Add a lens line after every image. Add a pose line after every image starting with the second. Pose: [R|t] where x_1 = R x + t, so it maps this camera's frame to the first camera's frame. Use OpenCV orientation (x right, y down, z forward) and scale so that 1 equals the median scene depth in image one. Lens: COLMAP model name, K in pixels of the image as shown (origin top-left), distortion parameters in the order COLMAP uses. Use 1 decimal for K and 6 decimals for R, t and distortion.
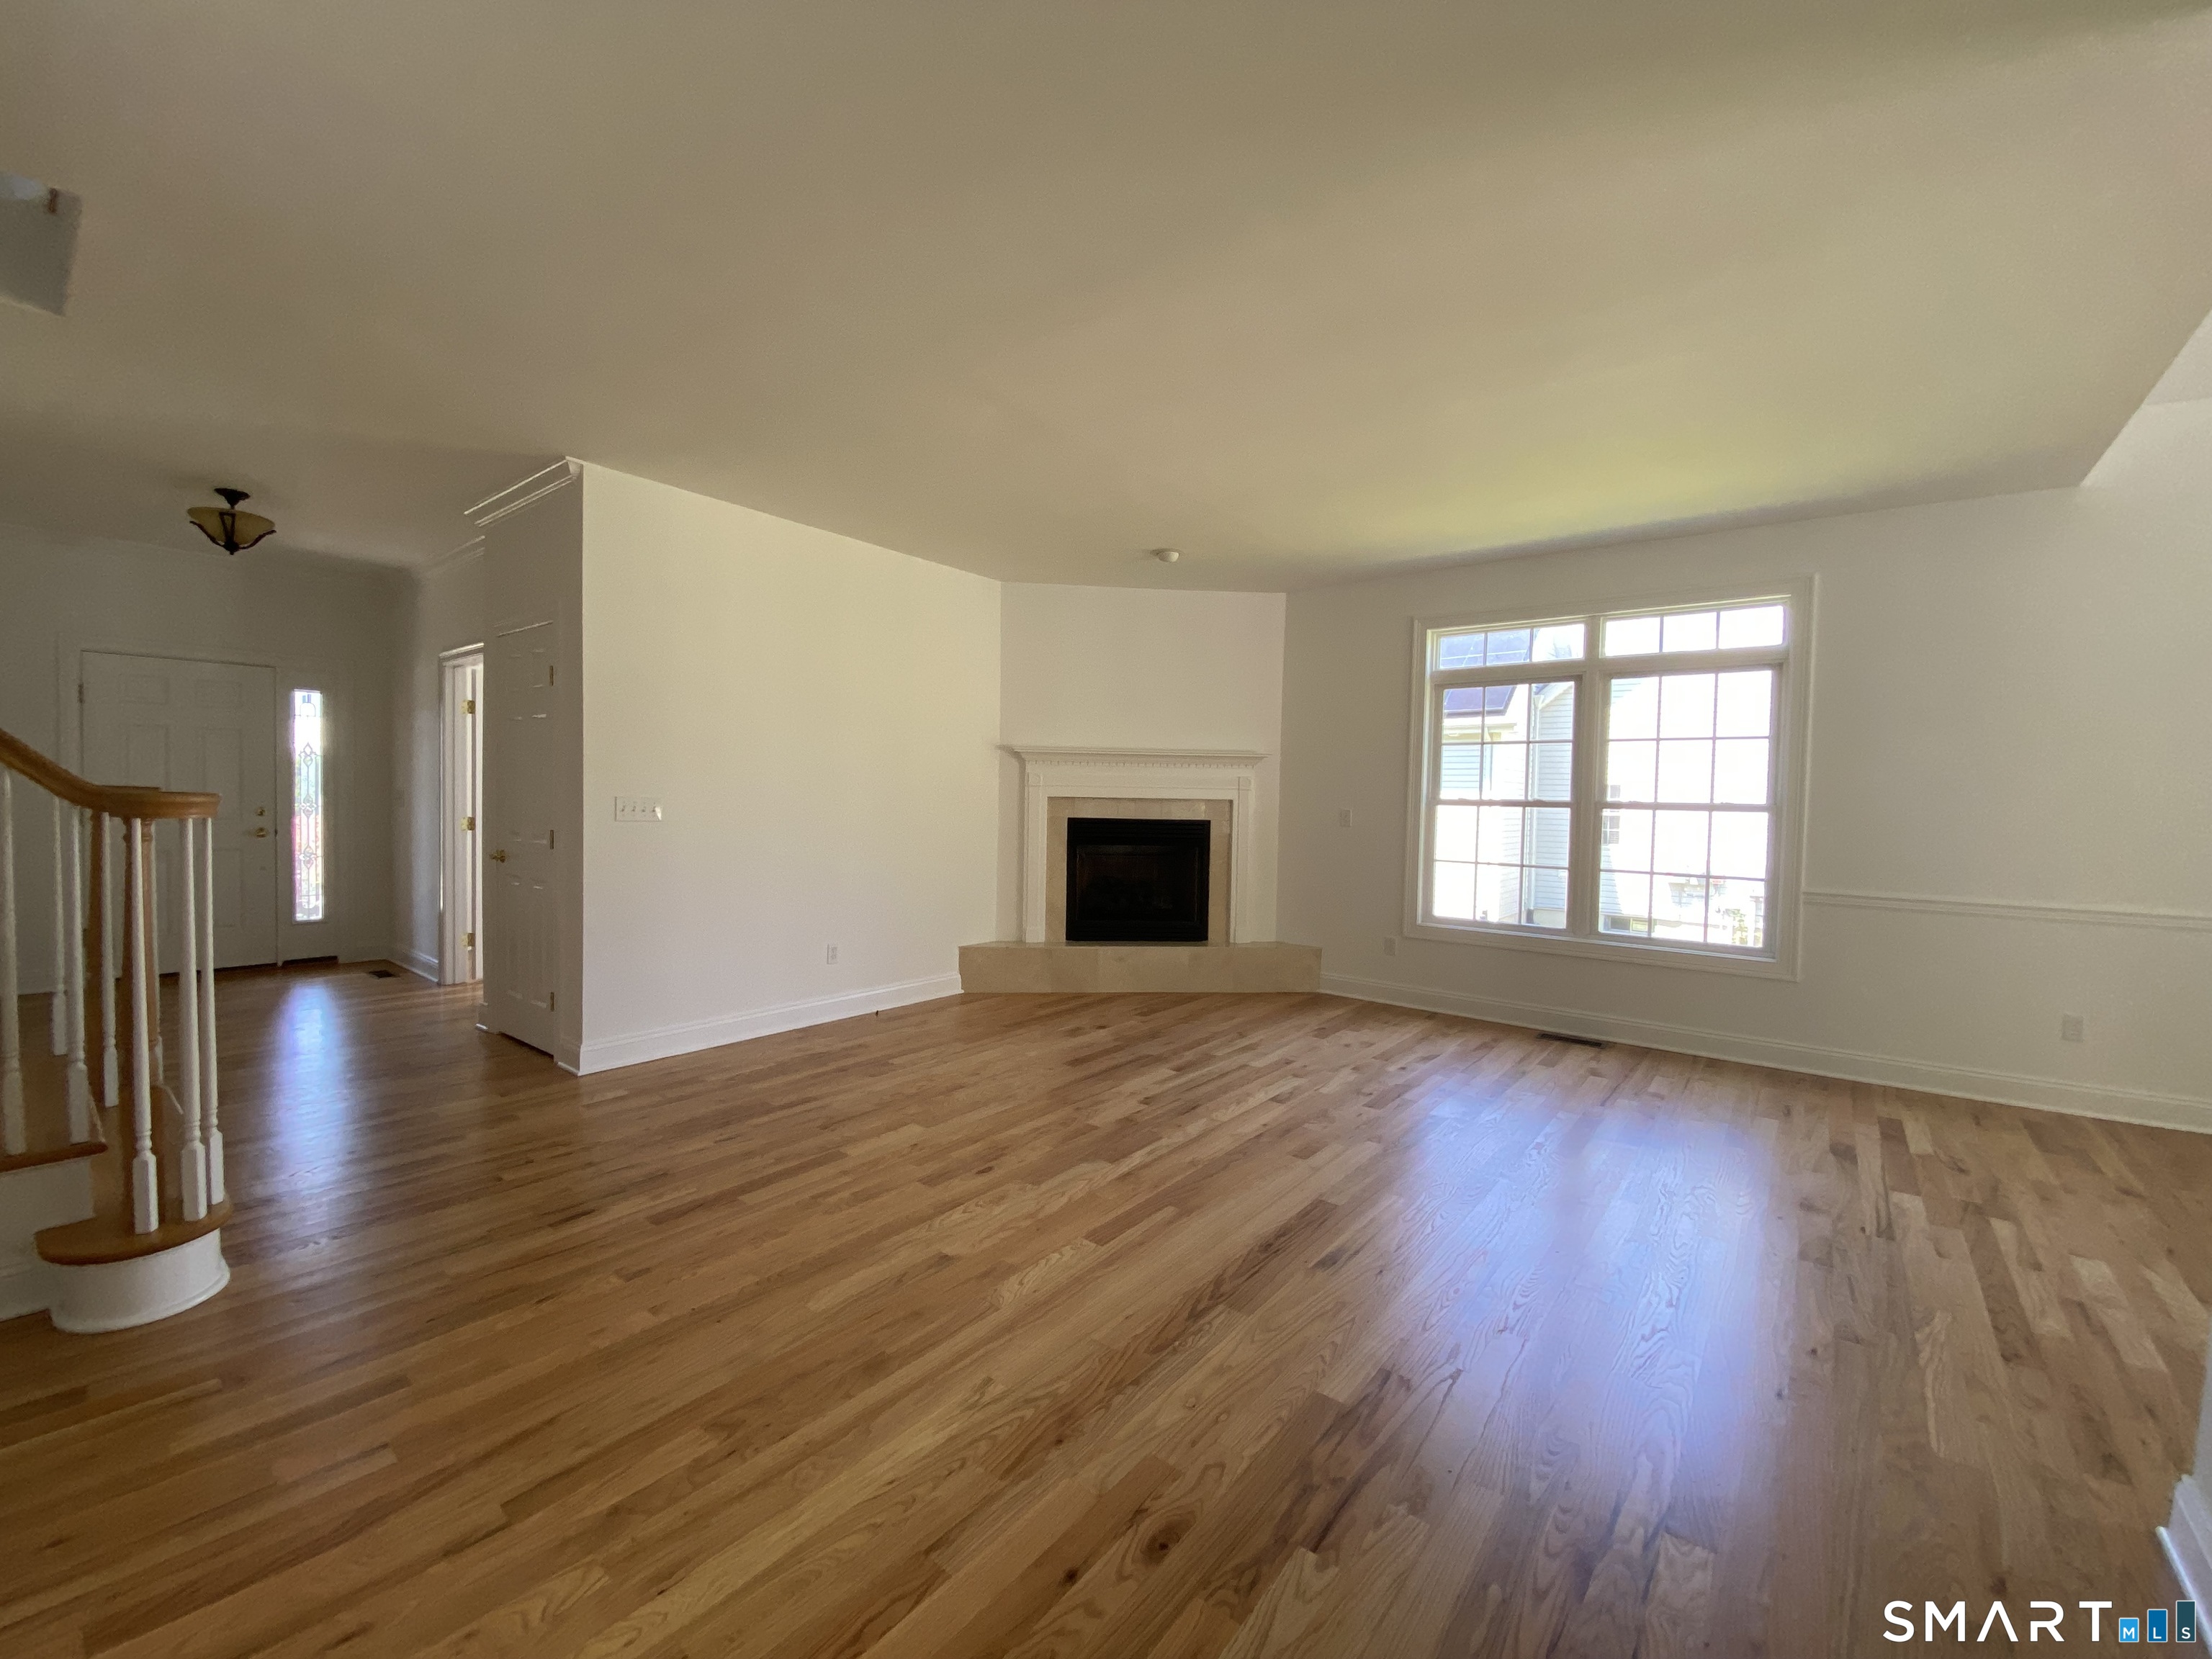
lens RADIAL K [[892.9, 0, 1096.1], [0, 892.9, 820.5], [0, 0, 1]] dist [0.029978, -0.025154]
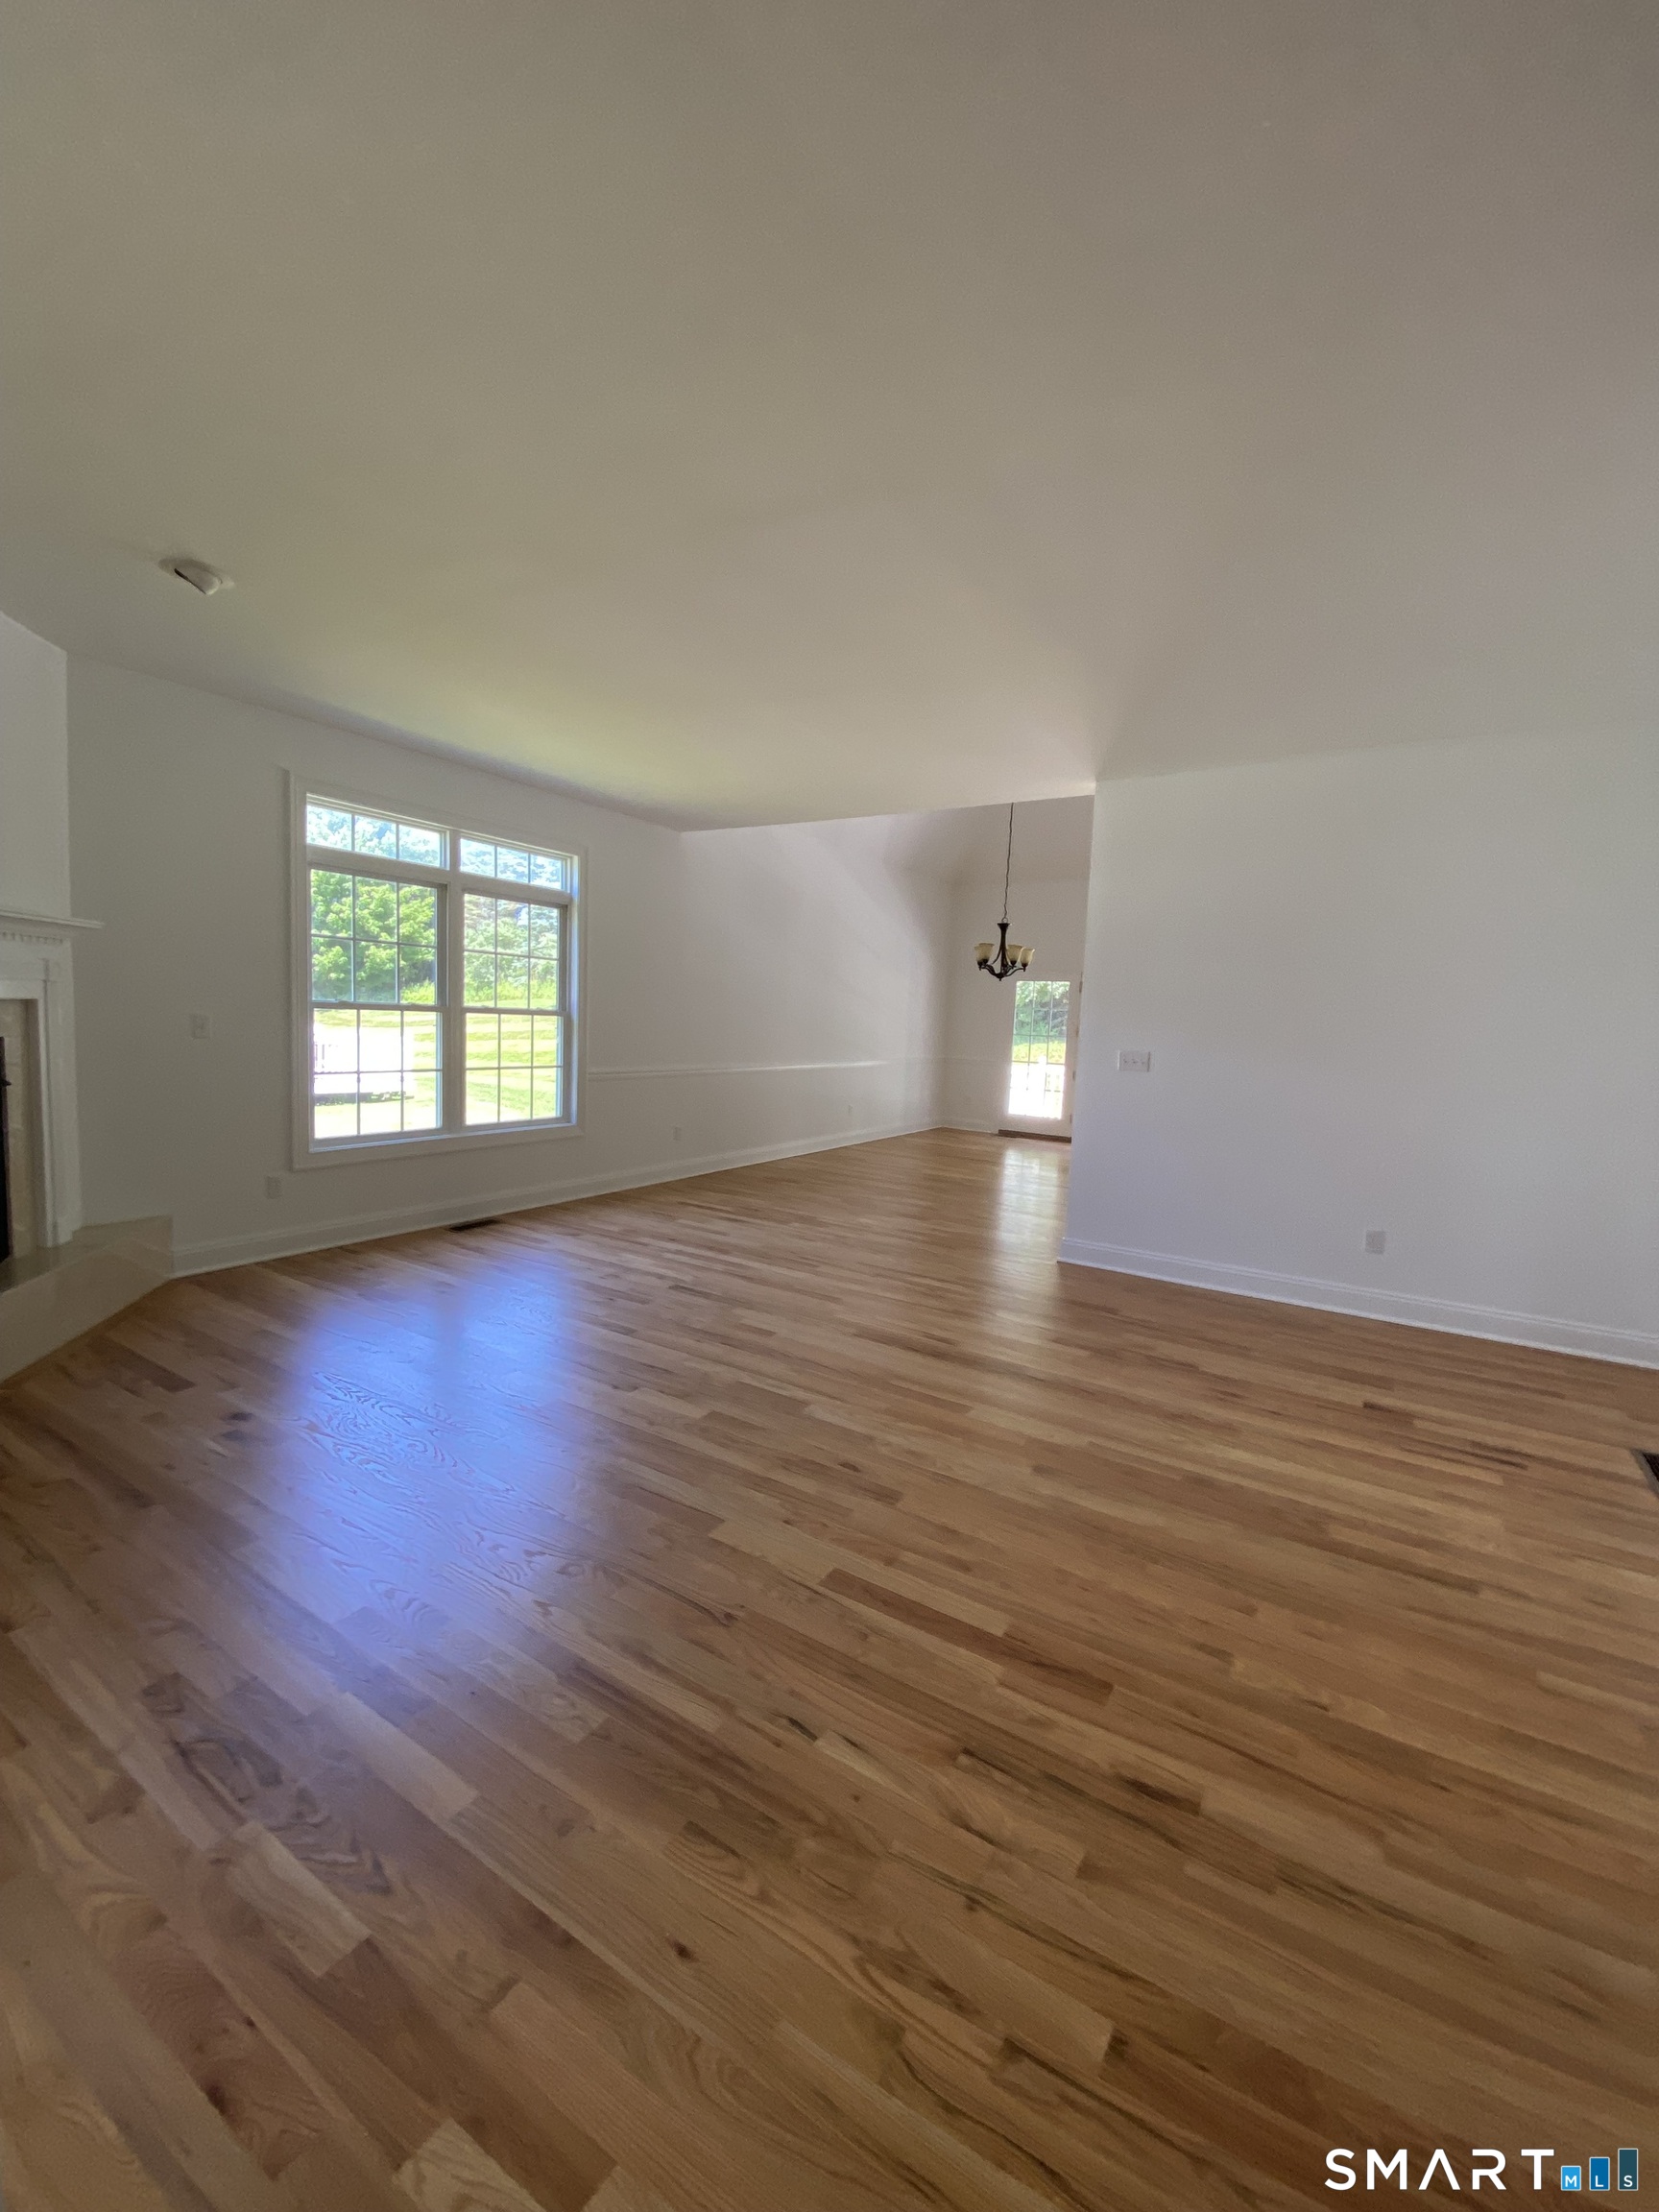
lens RADIAL K [[892.9, 0, 829.5], [0, 892.9, 1106.0], [0, 0, 1]] dist [0.029978, -0.025154]
pose [[-0.110886, -0.125403, 0.985890, -0.667901], [-0.017494, 0.992100, 0.124225, -0.051974], [-0.993679, -0.003472, -0.112204, 0.787506]]
